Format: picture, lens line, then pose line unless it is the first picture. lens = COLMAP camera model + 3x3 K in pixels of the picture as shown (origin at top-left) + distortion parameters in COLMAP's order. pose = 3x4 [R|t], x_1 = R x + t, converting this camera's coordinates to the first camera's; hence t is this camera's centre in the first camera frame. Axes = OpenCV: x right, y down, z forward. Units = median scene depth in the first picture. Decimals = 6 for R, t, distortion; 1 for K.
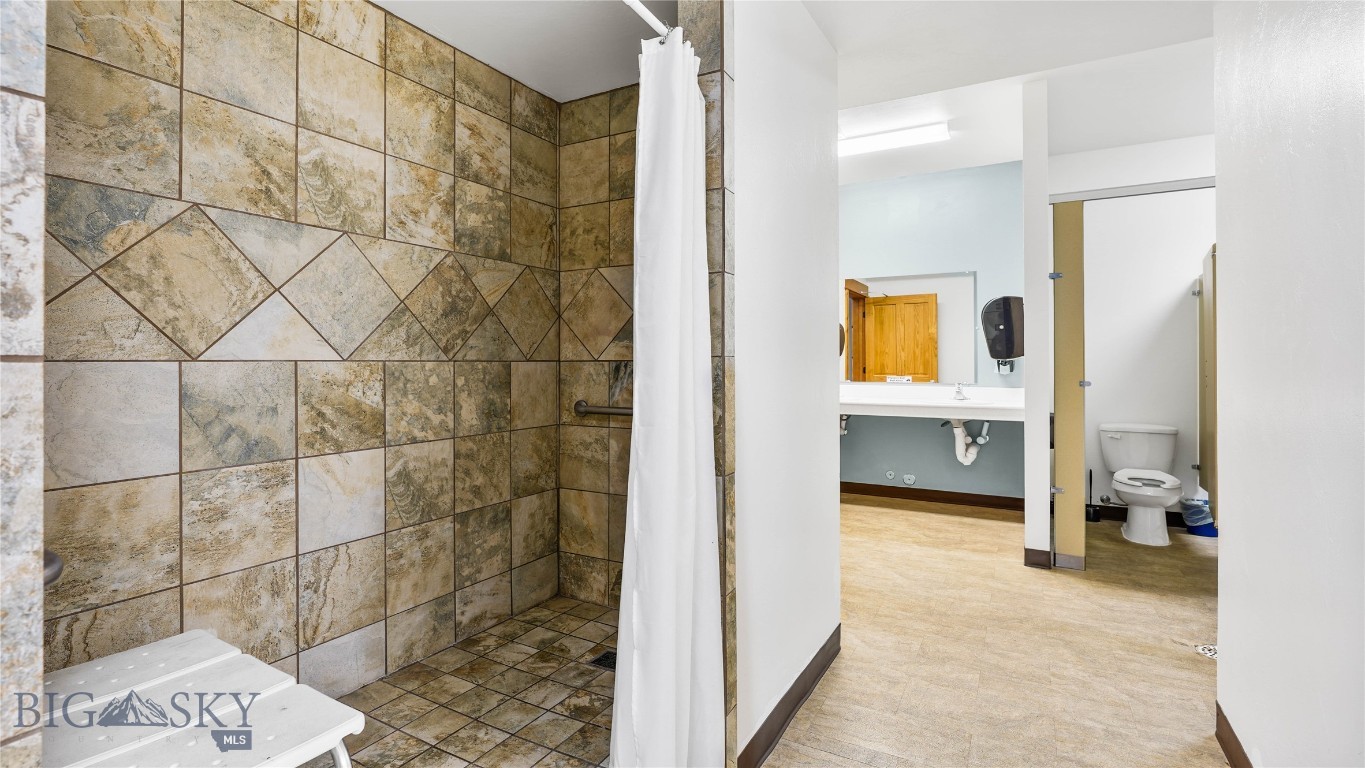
lens RADIAL K [[624.7, 0, 684.2], [0, 624.7, 363.9], [0, 0, 1]] dist [-0.008005, 0.002838]
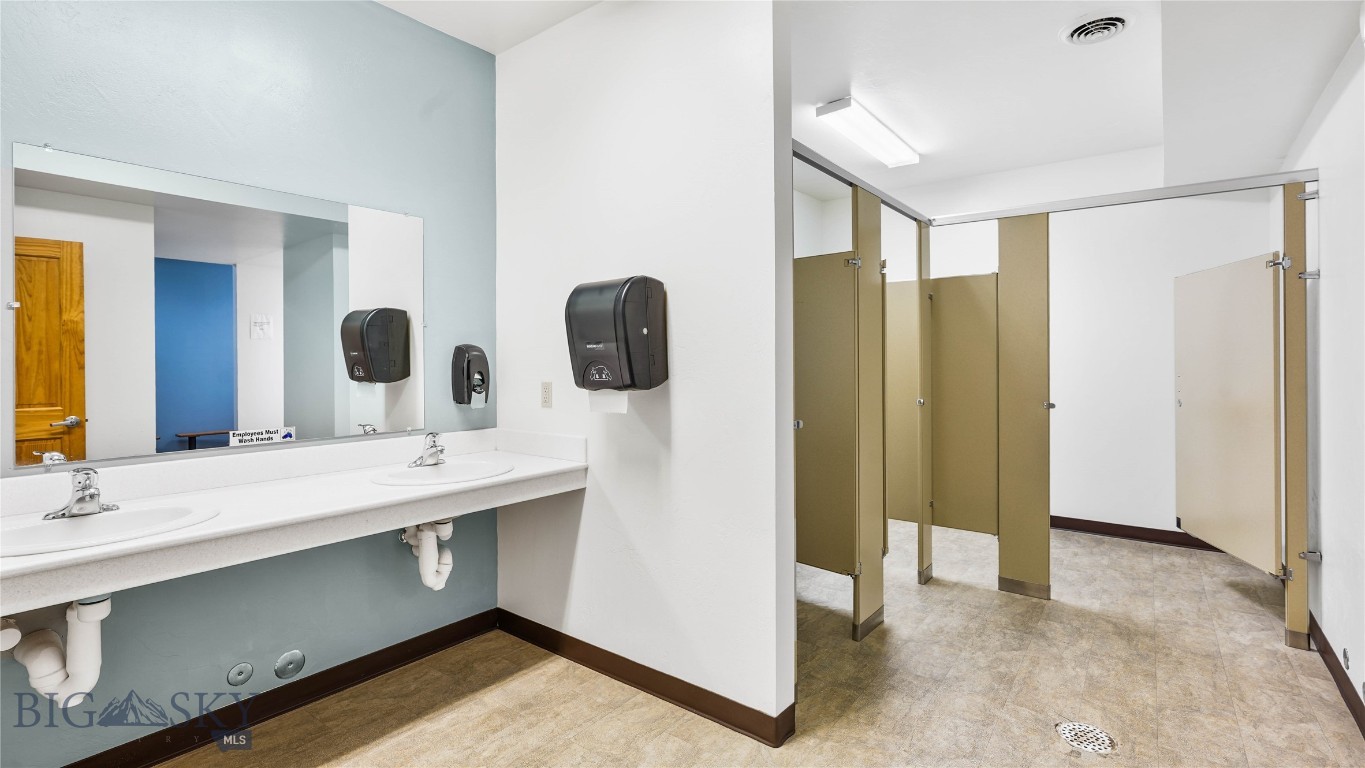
lens RADIAL K [[624.7, 0, 689.9], [0, 624.7, 365.9], [0, 0, 1]] dist [-0.008005, 0.002838]
pose [[0.160599, -0.011690, 0.986951, -0.037078], [0.007720, 0.999914, 0.010588, -0.040083], [-0.986990, 0.005919, 0.160675, 1.028072]]
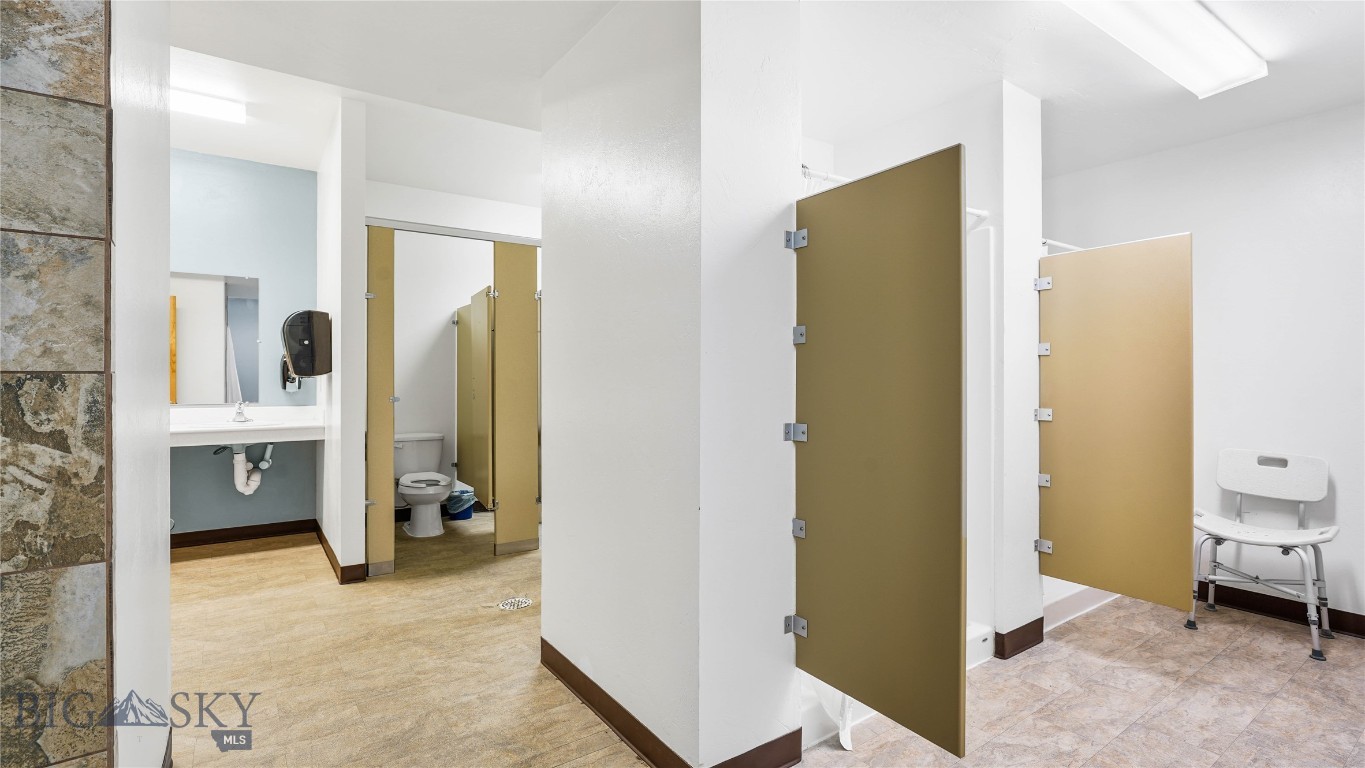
lens RADIAL K [[624.7, 0, 673.6], [0, 624.7, 381.6], [0, 0, 1]] dist [-0.008005, 0.002838]
pose [[0.441125, -0.003898, 0.897437, -0.114098], [0.001991, 0.999992, 0.003365, -0.001777], [-0.897444, 0.000303, 0.441129, 0.092145]]
